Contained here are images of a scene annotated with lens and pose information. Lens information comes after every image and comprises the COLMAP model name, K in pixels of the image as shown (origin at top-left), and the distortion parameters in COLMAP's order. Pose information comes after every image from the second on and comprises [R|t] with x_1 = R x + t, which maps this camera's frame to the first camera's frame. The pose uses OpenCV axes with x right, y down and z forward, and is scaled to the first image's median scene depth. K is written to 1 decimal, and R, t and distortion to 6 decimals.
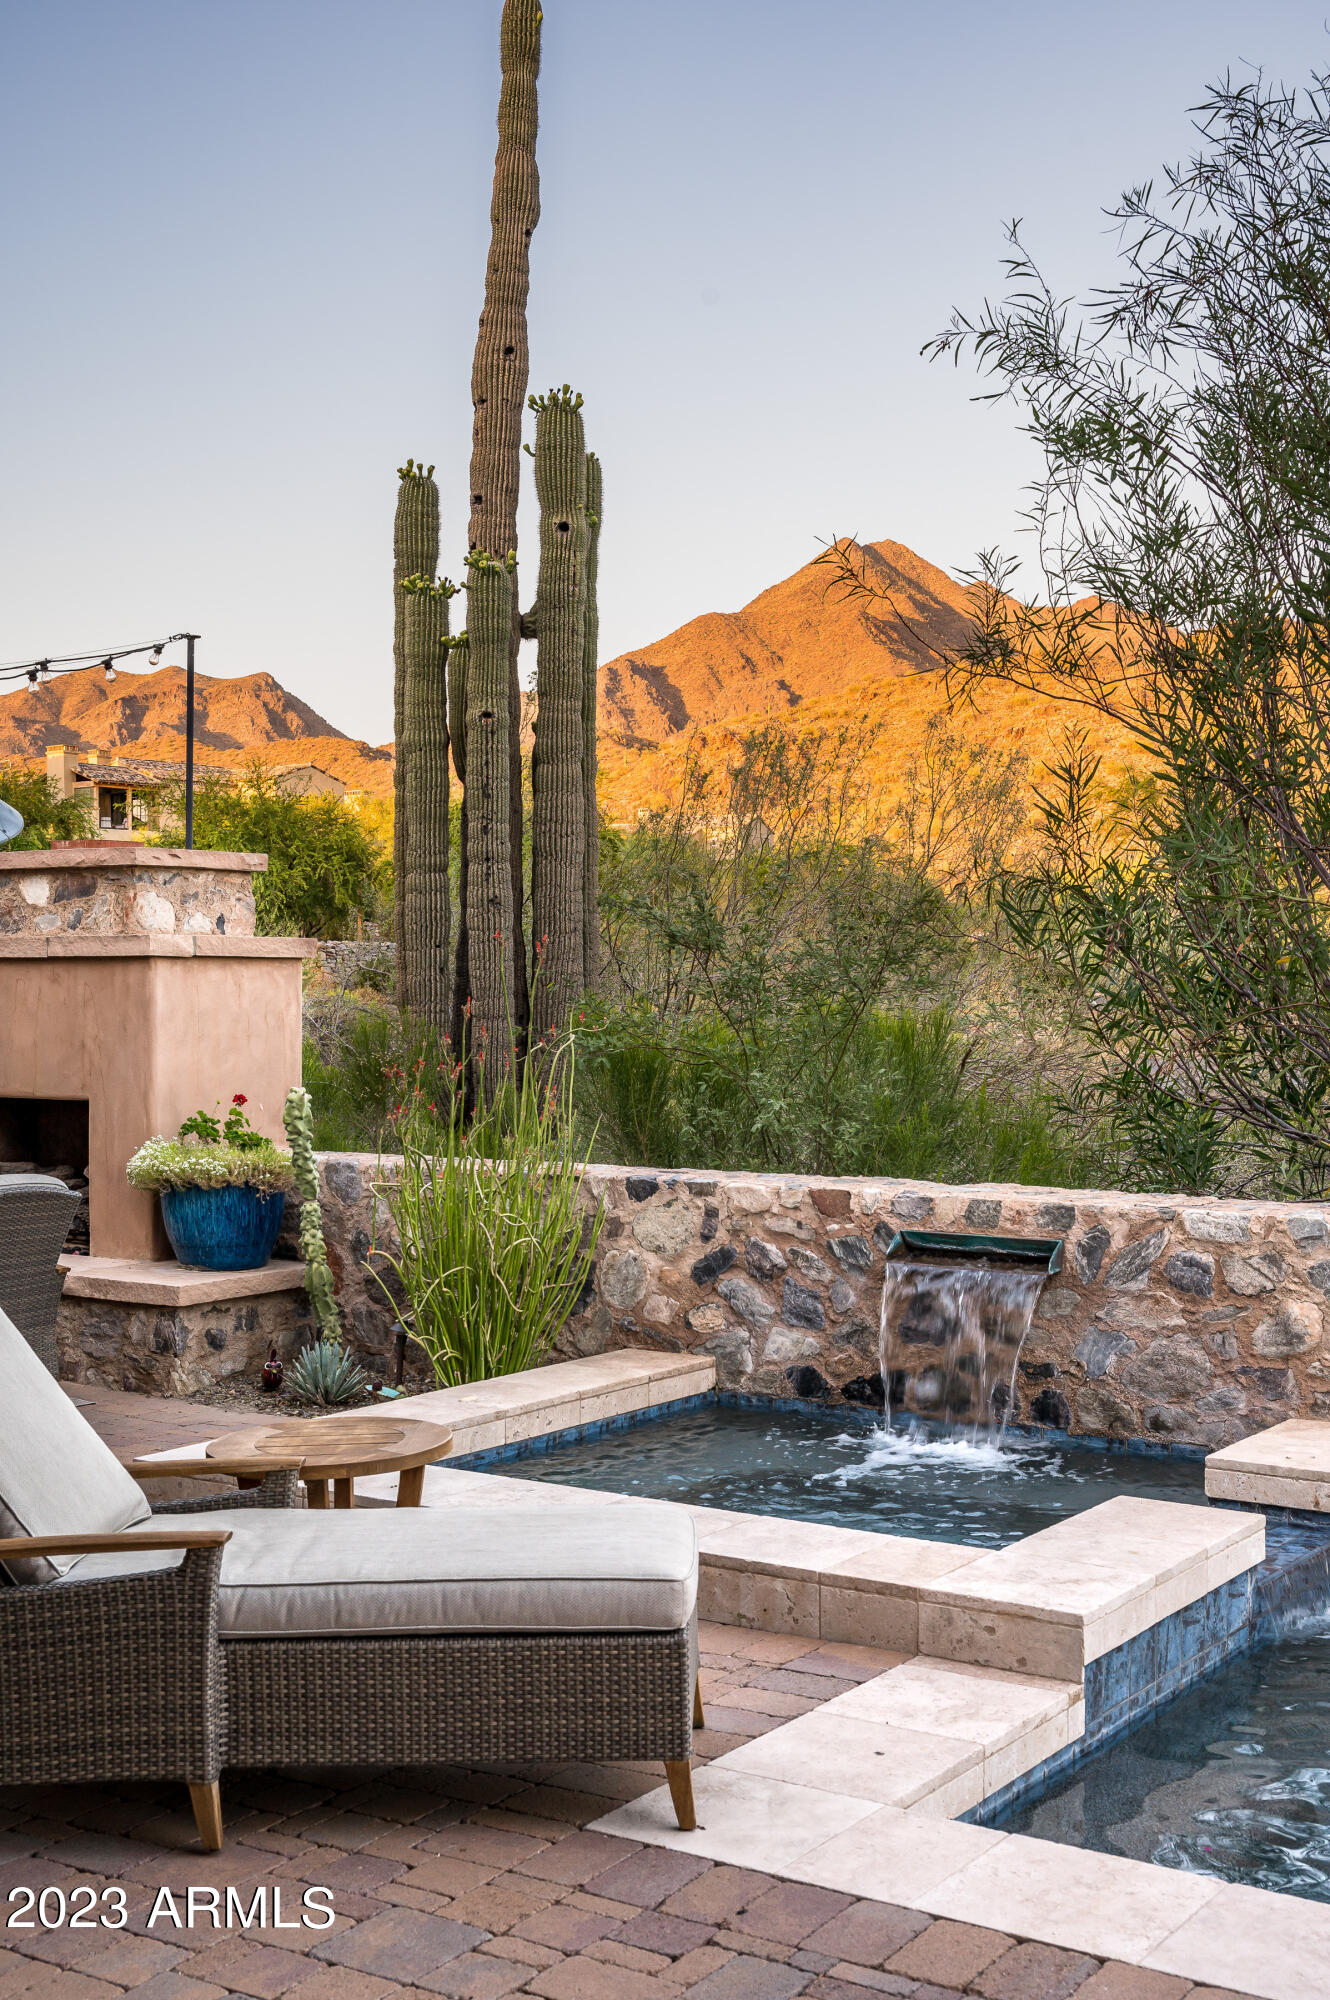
lens RADIAL K [[2390.4, 0, 661.7], [0, 2390.4, 1004.2], [0, 0, 1]] dist [0.013719, 0.000000]
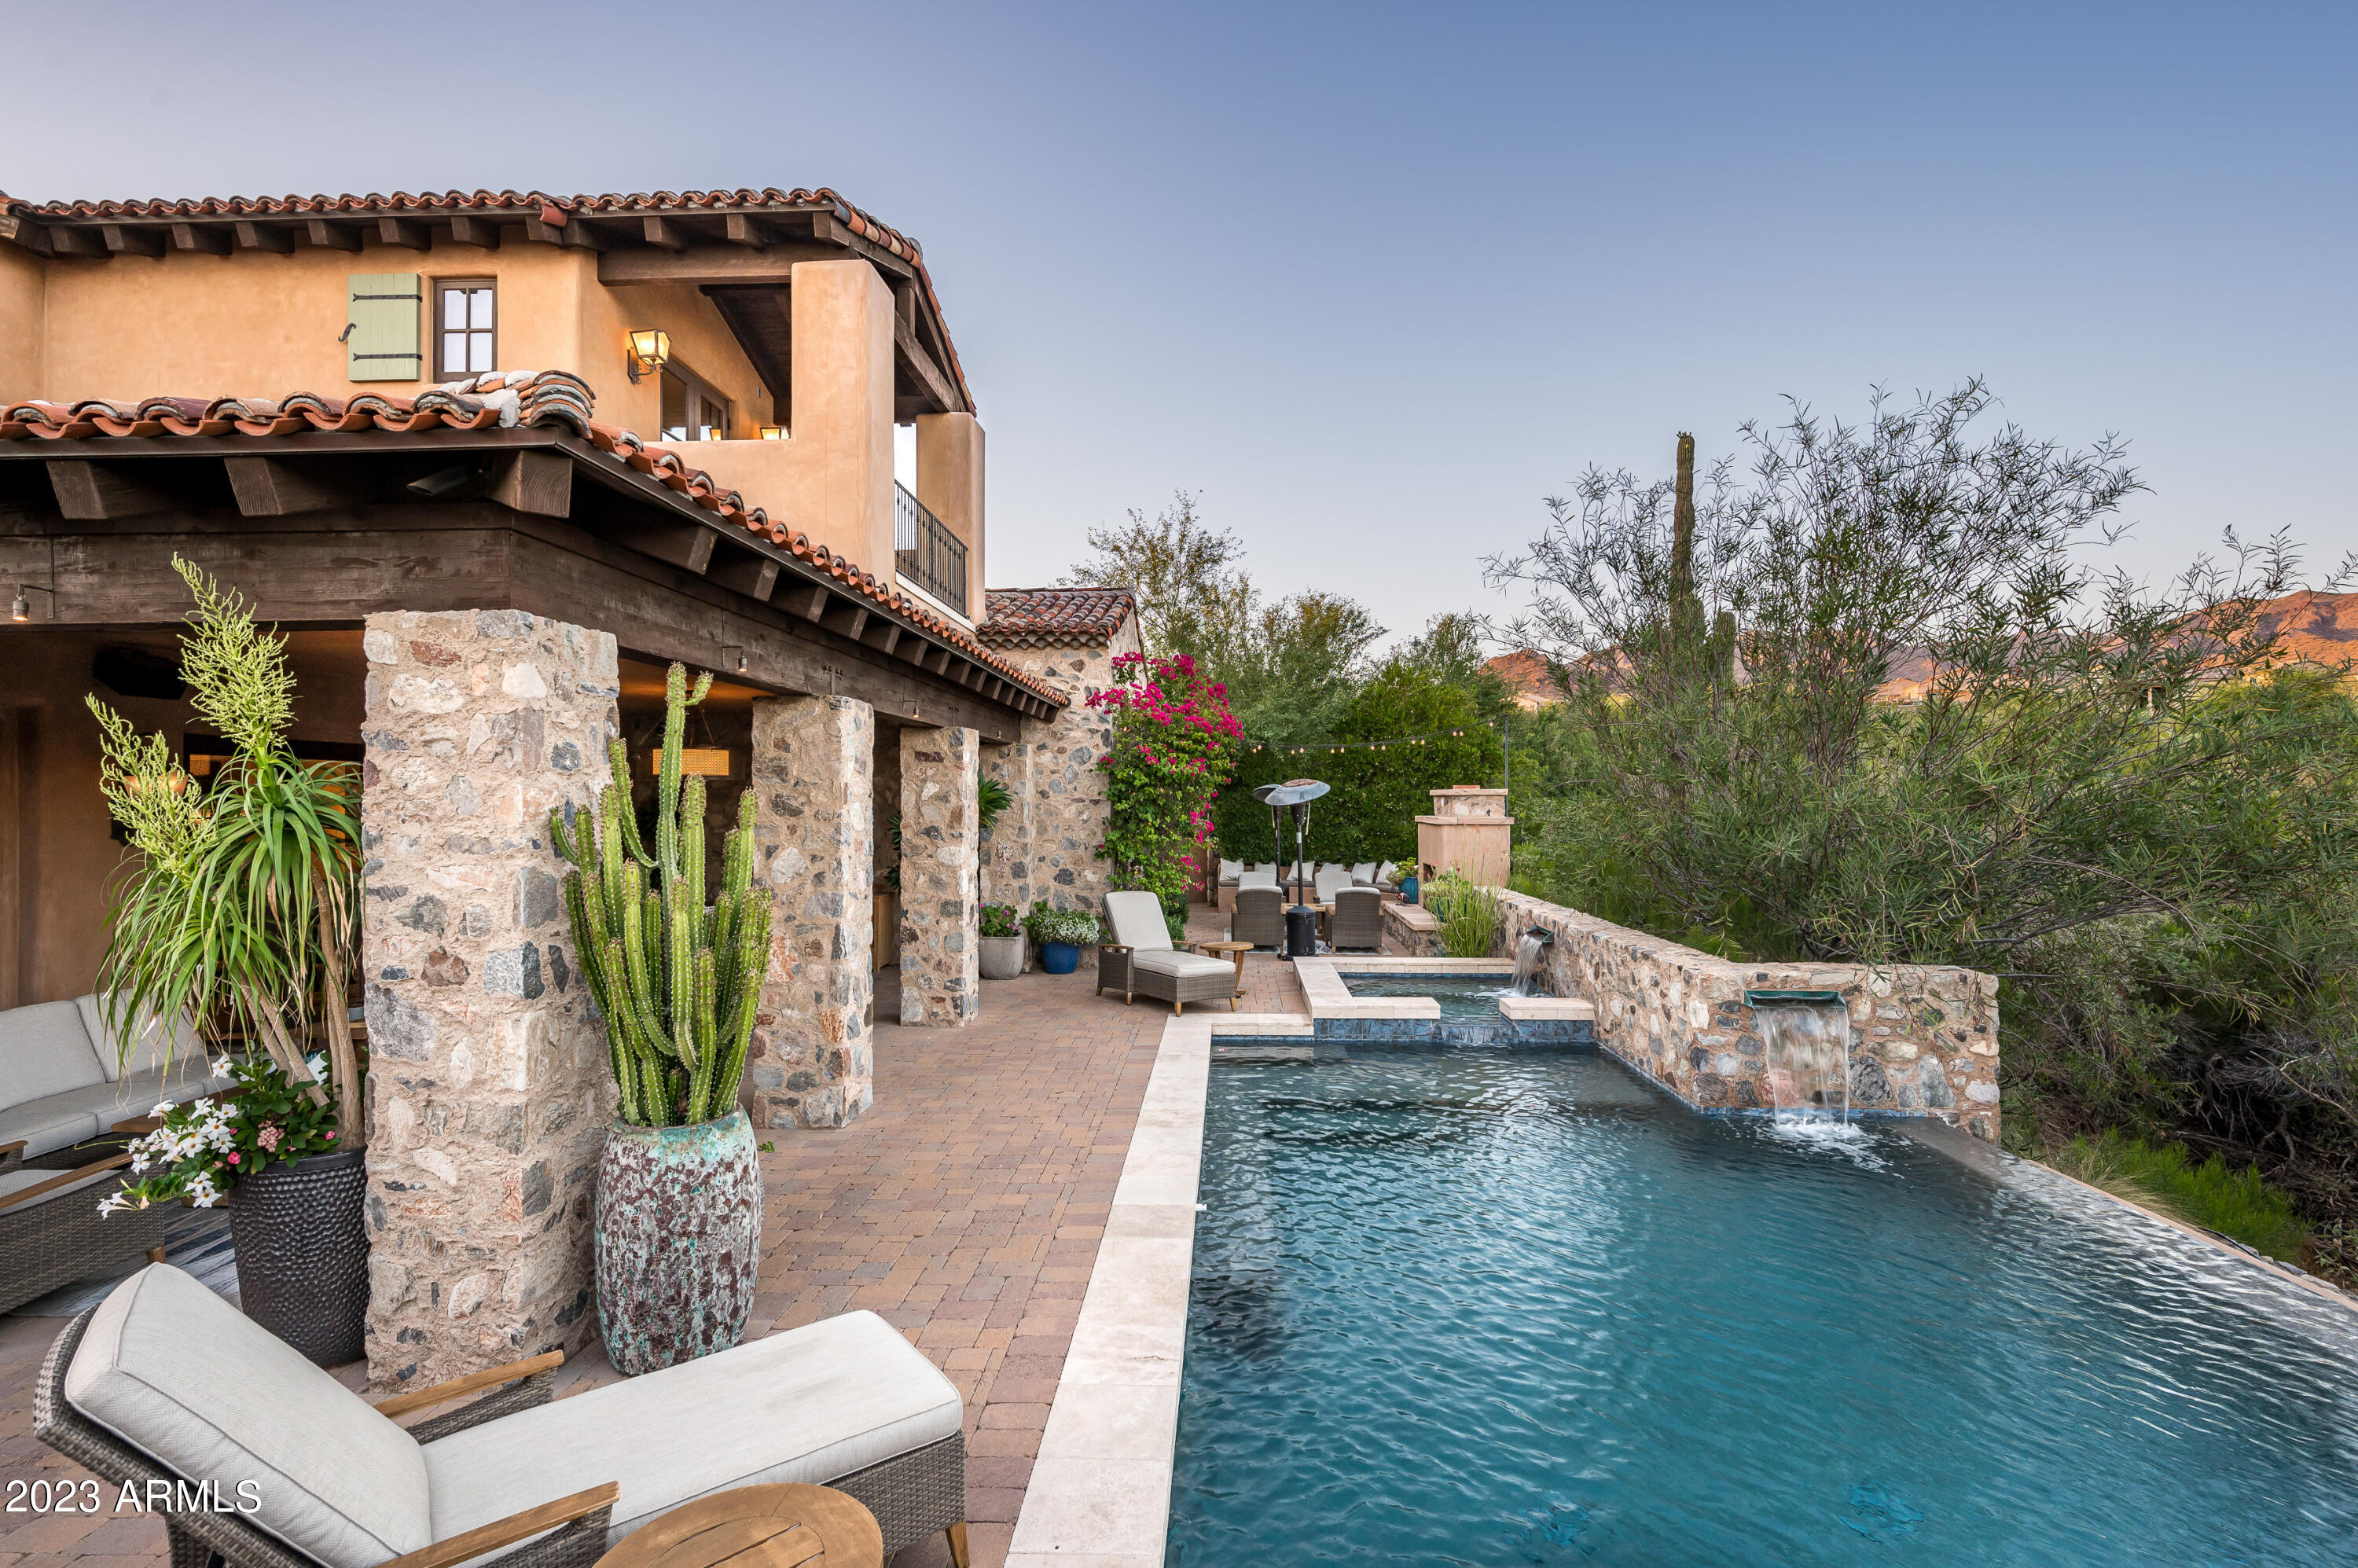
lens RADIAL K [[1081.2, 0, 1146.6], [0, 1081.2, 792.1], [0, 0, 1]] dist [0.003906, 0.003945]
pose [[0.512196, -0.006824, -0.858841, 0.955014], [-0.003725, 0.999941, -0.010167, -0.053043], [0.858860, 0.008407, 0.512141, -0.110198]]
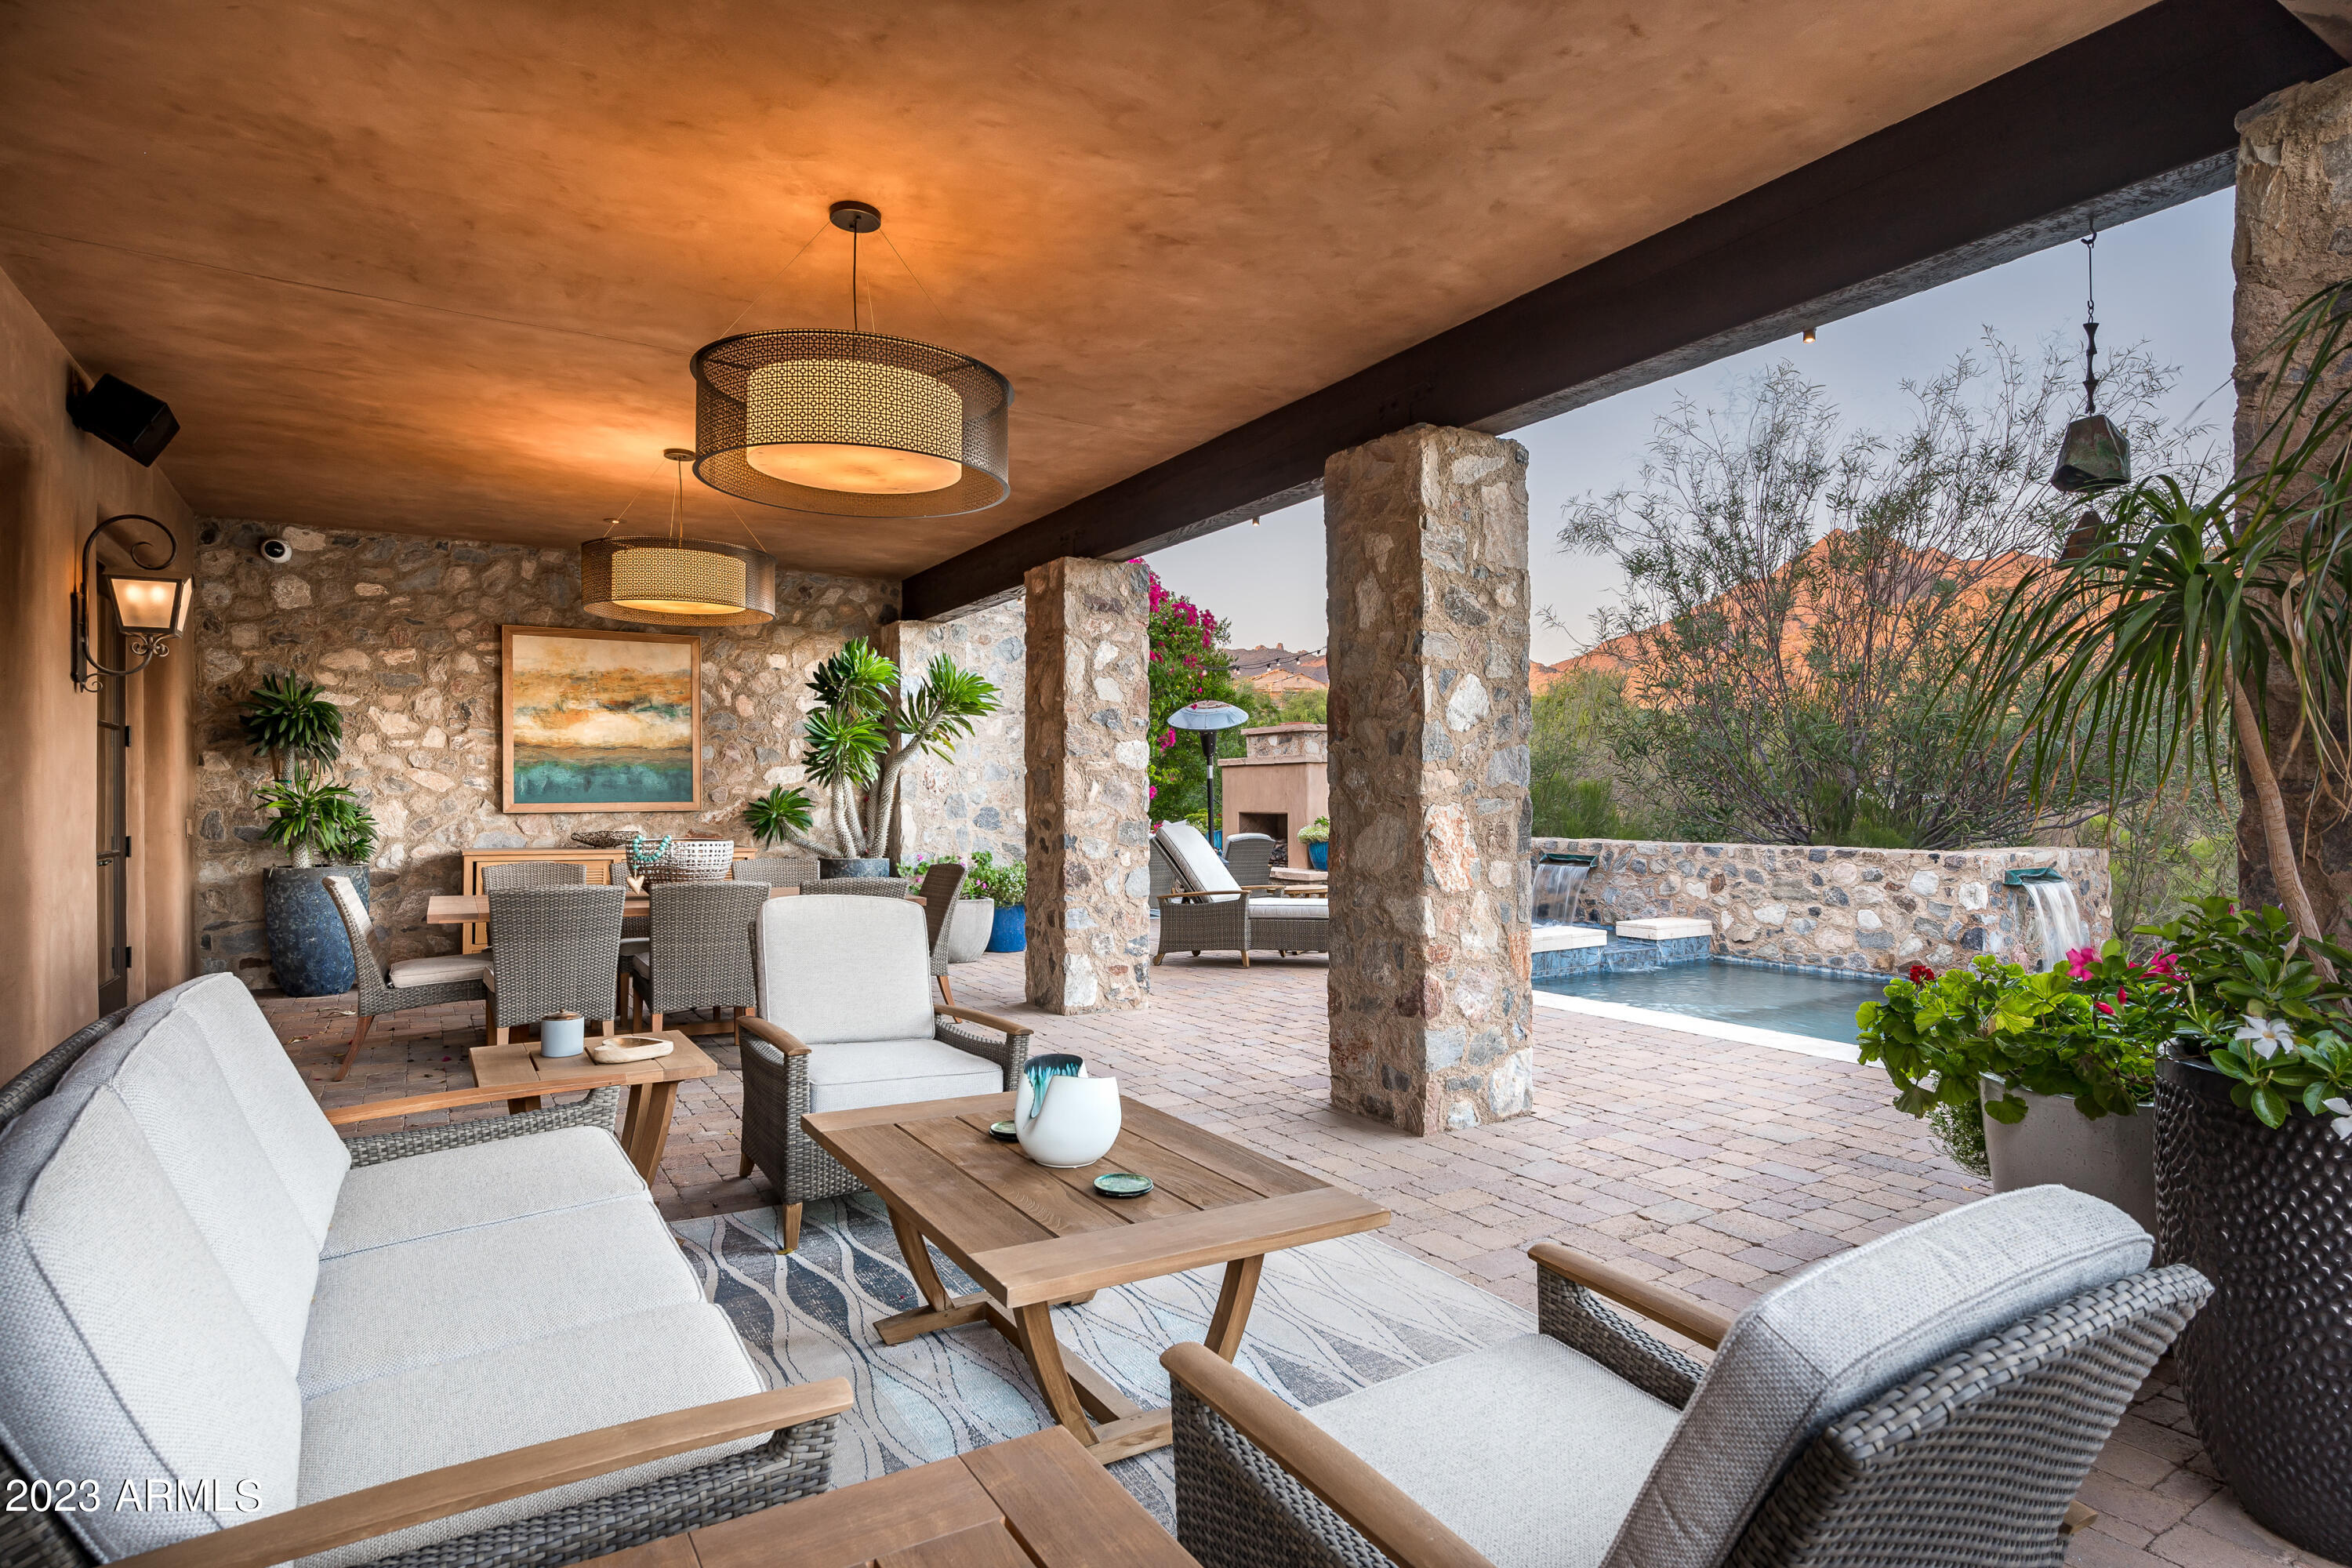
lens RADIAL K [[1251.5, 0, 1173.5], [0, 1251.5, 791.8], [0, 0, 1]] dist [0.012856, 0.000141]
pose [[0.917913, -0.004486, -0.396757, 0.264351], [-0.000522, 0.999922, -0.012514, 0.038101], [0.396782, 0.011694, 0.917838, -0.491338]]
